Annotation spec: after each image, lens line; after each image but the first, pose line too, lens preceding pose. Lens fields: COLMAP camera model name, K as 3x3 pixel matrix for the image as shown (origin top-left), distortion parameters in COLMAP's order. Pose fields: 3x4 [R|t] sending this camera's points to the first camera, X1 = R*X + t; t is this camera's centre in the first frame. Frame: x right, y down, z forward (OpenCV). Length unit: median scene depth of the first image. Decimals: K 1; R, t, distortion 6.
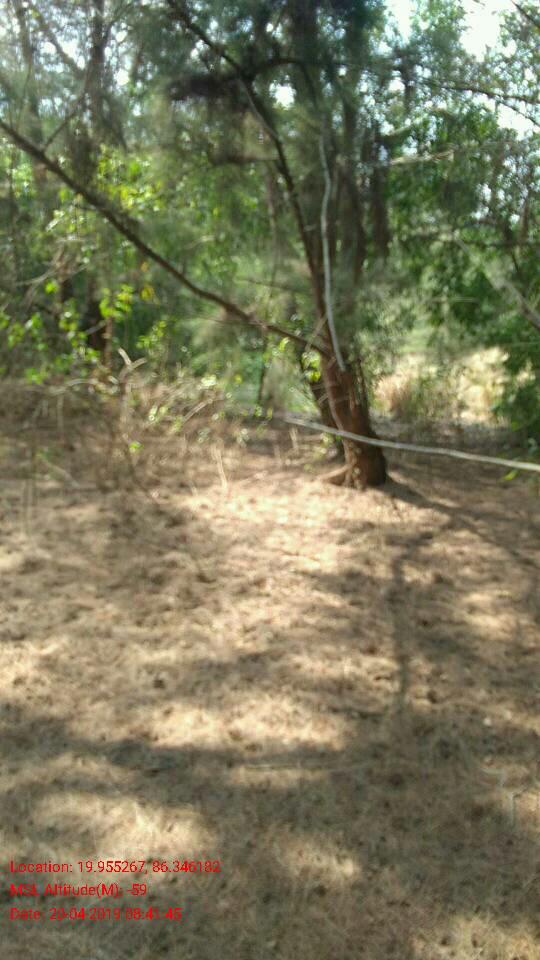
lens RADIAL K [[771.0, 0, 270.0], [0, 771.0, 480.0], [0, 0, 1]] dist [0.085284, -0.067255]
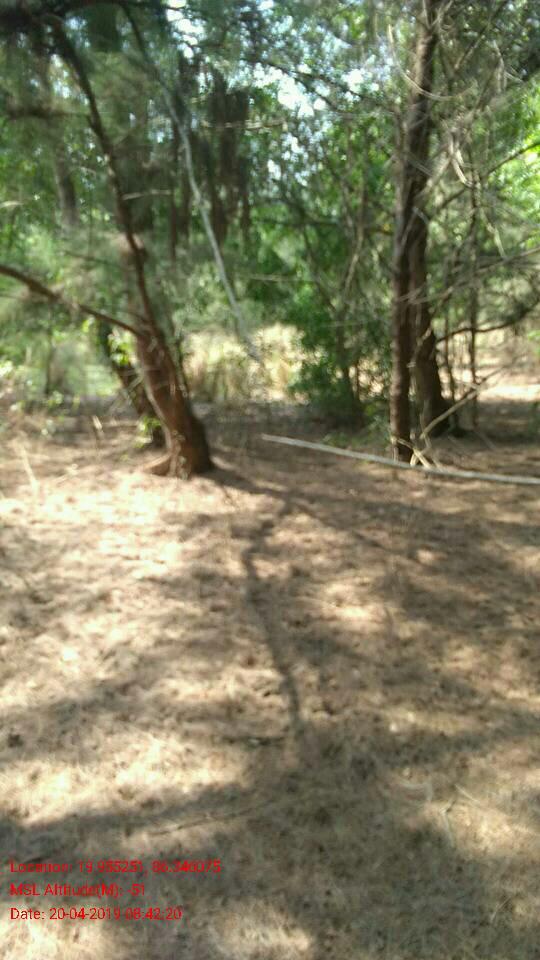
lens RADIAL K [[771.0, 0, 270.0], [0, 771.0, 480.0], [0, 0, 1]] dist [0.085284, -0.067255]
pose [[0.959098, -0.068949, 0.274549, -0.076962], [0.060953, 0.997434, 0.037559, -0.026568], [-0.276434, -0.019288, 0.960839, 0.102823]]
